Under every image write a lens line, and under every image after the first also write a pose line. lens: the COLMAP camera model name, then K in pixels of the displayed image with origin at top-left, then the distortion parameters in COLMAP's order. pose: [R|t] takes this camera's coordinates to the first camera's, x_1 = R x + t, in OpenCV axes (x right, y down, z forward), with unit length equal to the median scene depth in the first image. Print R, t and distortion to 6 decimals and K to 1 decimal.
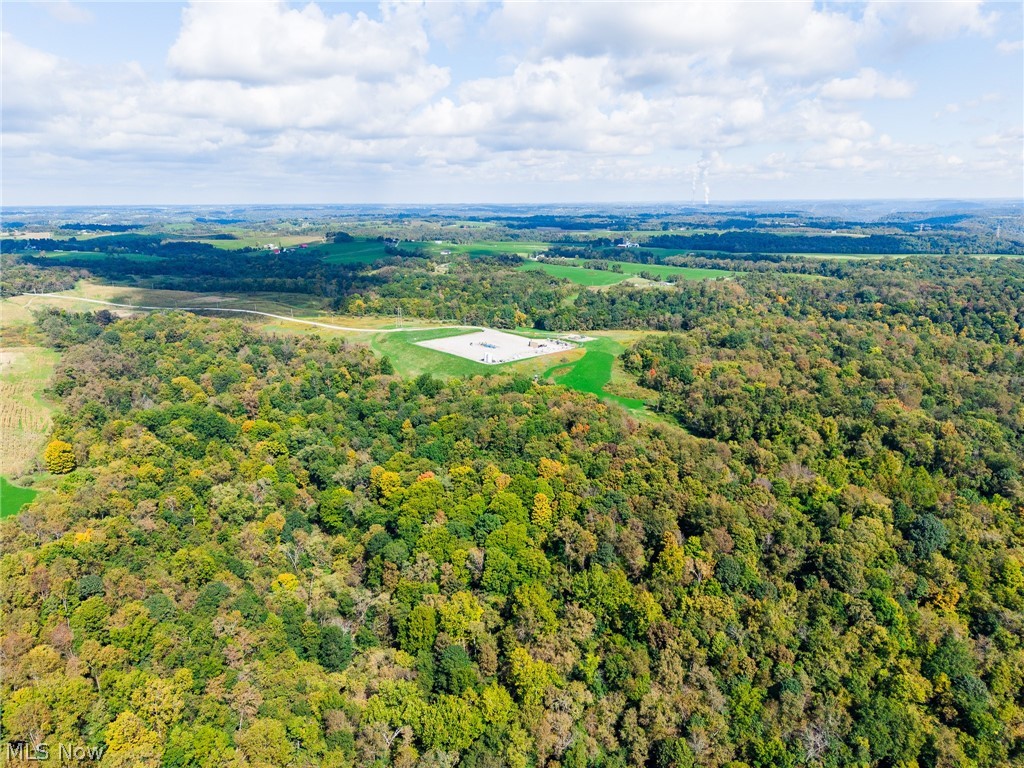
lens RADIAL K [[699.4, 0, 507.6], [0, 699.4, 388.6], [0, 0, 1]] dist [0.003639, -0.011501]
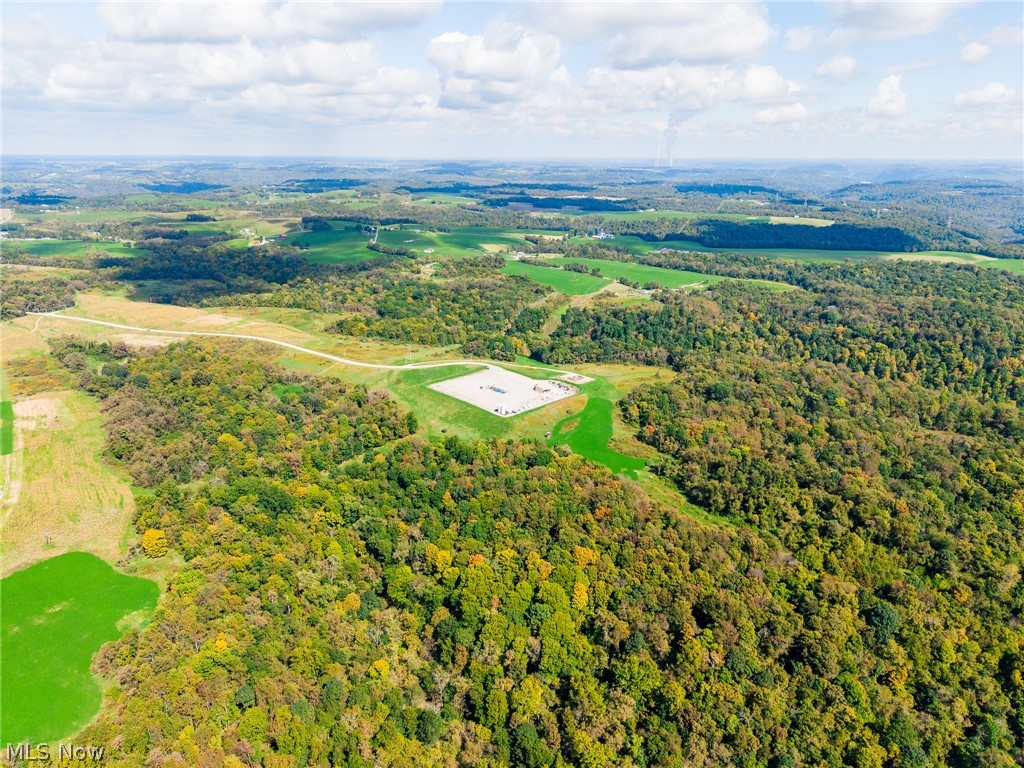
lens RADIAL K [[699.4, 0, 508.8], [0, 699.4, 385.9], [0, 0, 1]] dist [0.003639, -0.011501]
pose [[0.998474, -0.006752, 0.054813, -0.106449], [0.003576, 0.998320, 0.057825, -0.200882], [-0.055111, -0.057541, 0.996821, -0.148138]]
